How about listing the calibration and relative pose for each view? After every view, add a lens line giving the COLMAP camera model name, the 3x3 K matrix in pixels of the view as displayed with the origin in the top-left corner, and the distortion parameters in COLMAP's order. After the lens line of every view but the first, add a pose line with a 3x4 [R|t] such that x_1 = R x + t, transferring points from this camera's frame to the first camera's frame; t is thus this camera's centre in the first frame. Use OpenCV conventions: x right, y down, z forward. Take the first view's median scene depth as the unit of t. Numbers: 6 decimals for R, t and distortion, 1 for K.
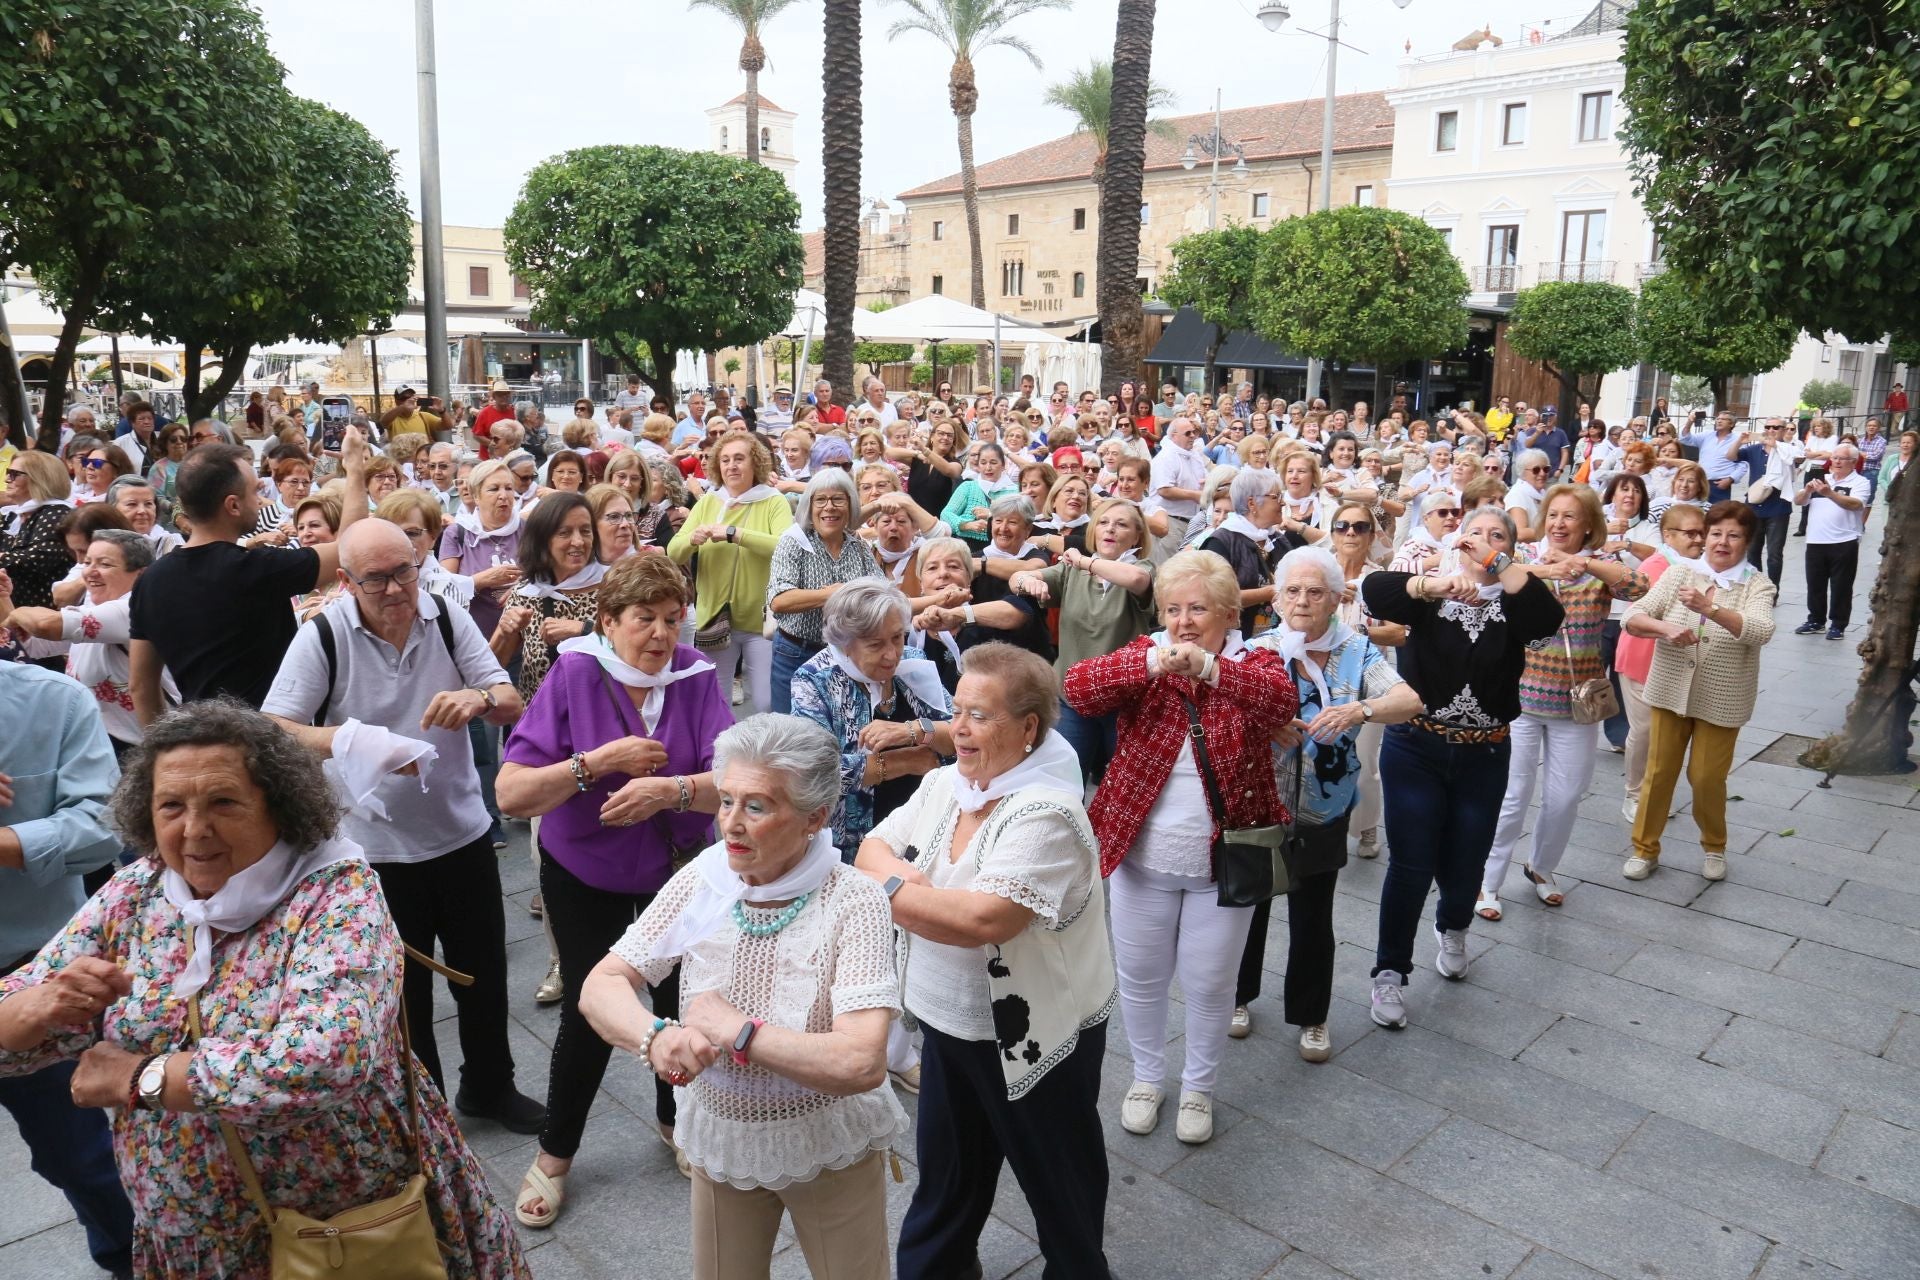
lens RADIAL K [[1302.9, 0, 957.2], [0, 1302.9, 660.8], [0, 0, 1]] dist [-0.127787, 0.074545]
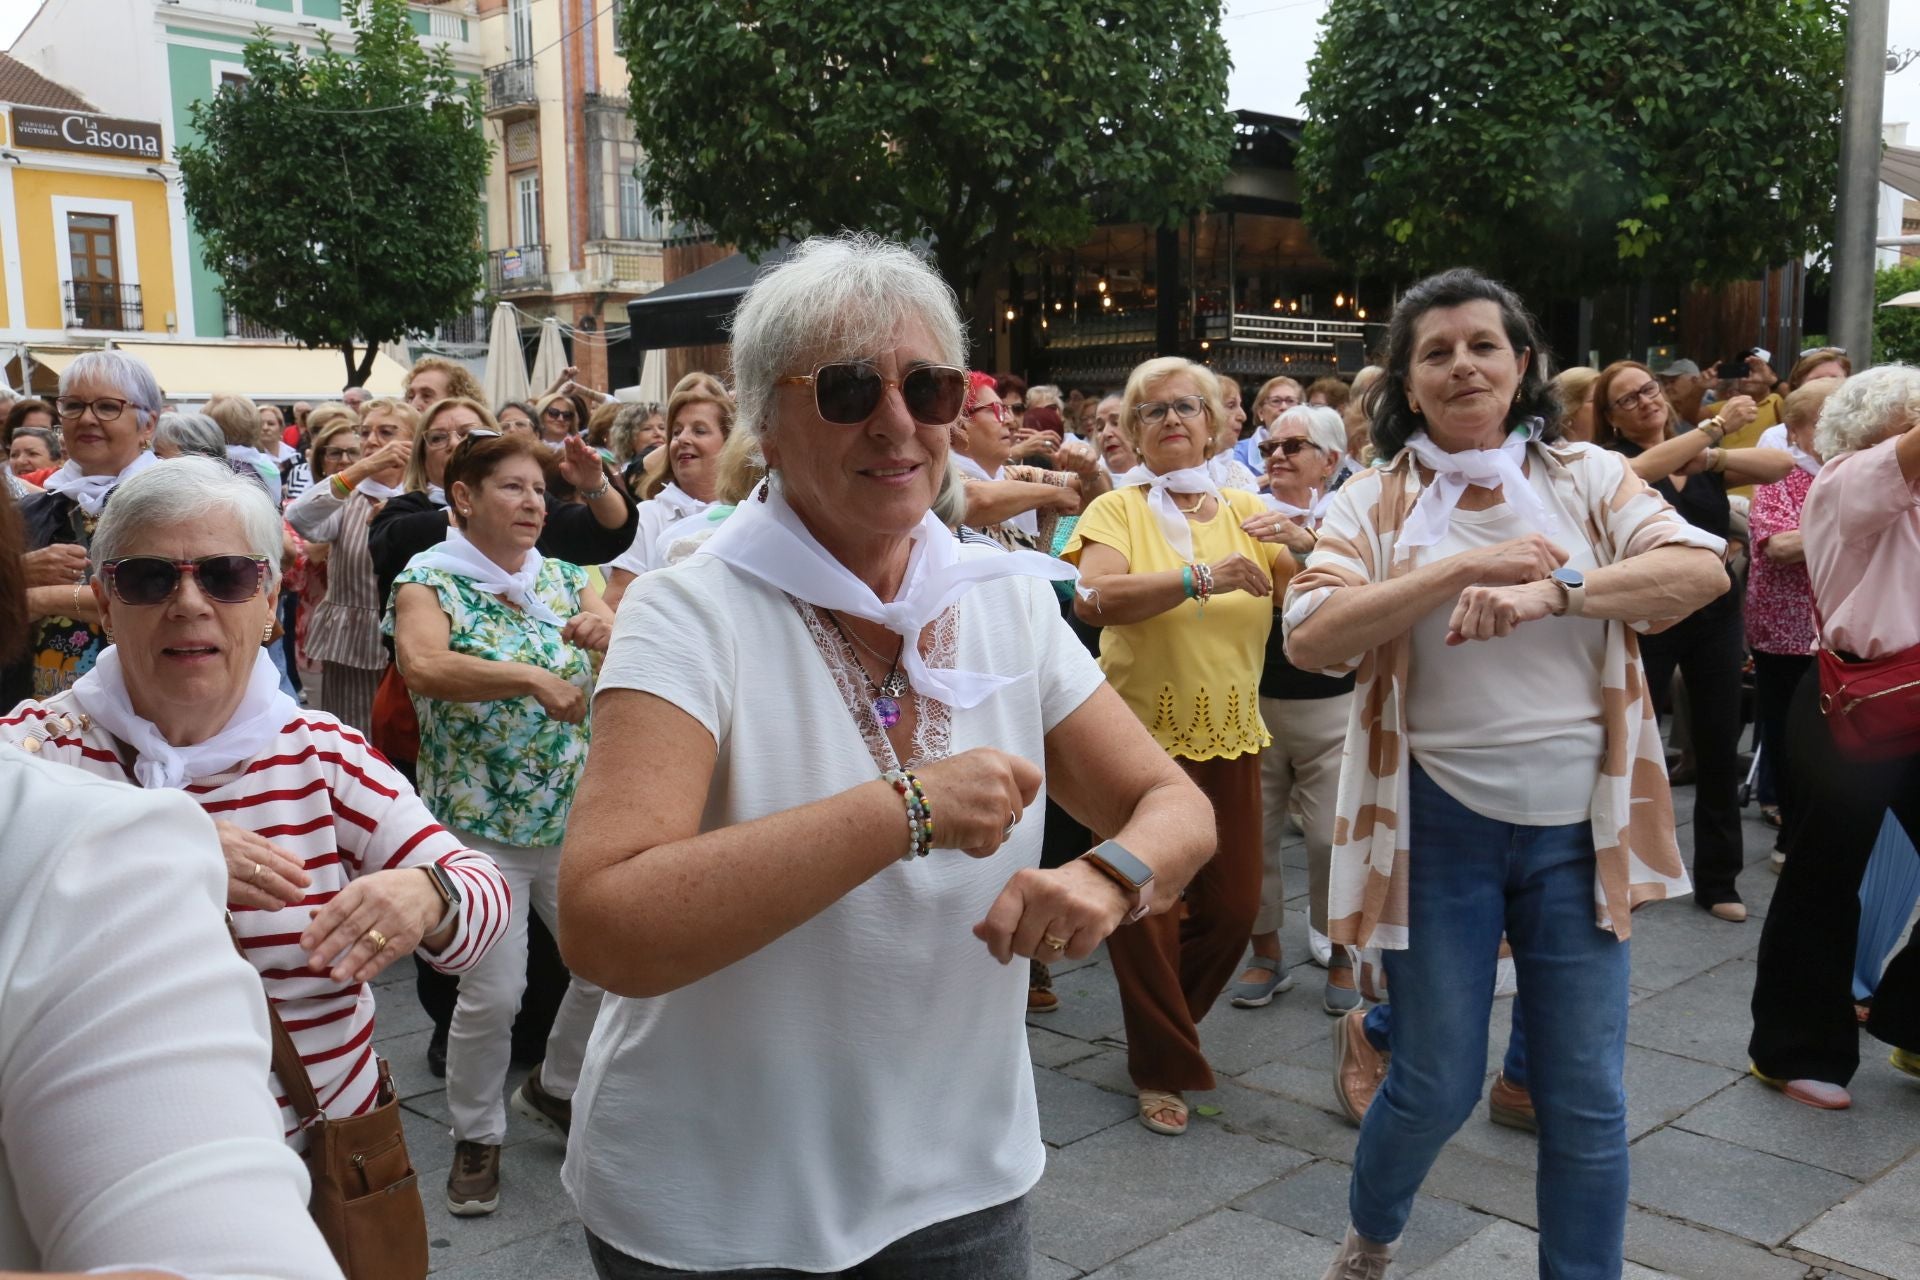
lens RADIAL K [[1878.3, 0, 970.8], [0, 1878.3, 647.6], [0, 0, 1]] dist [-0.020159, 0.163976]
pose [[0.050230, 0.098169, -0.993901, 0.373327], [-0.209172, 0.974121, 0.085645, -0.081509], [0.976588, 0.203594, 0.069465, 0.591407]]
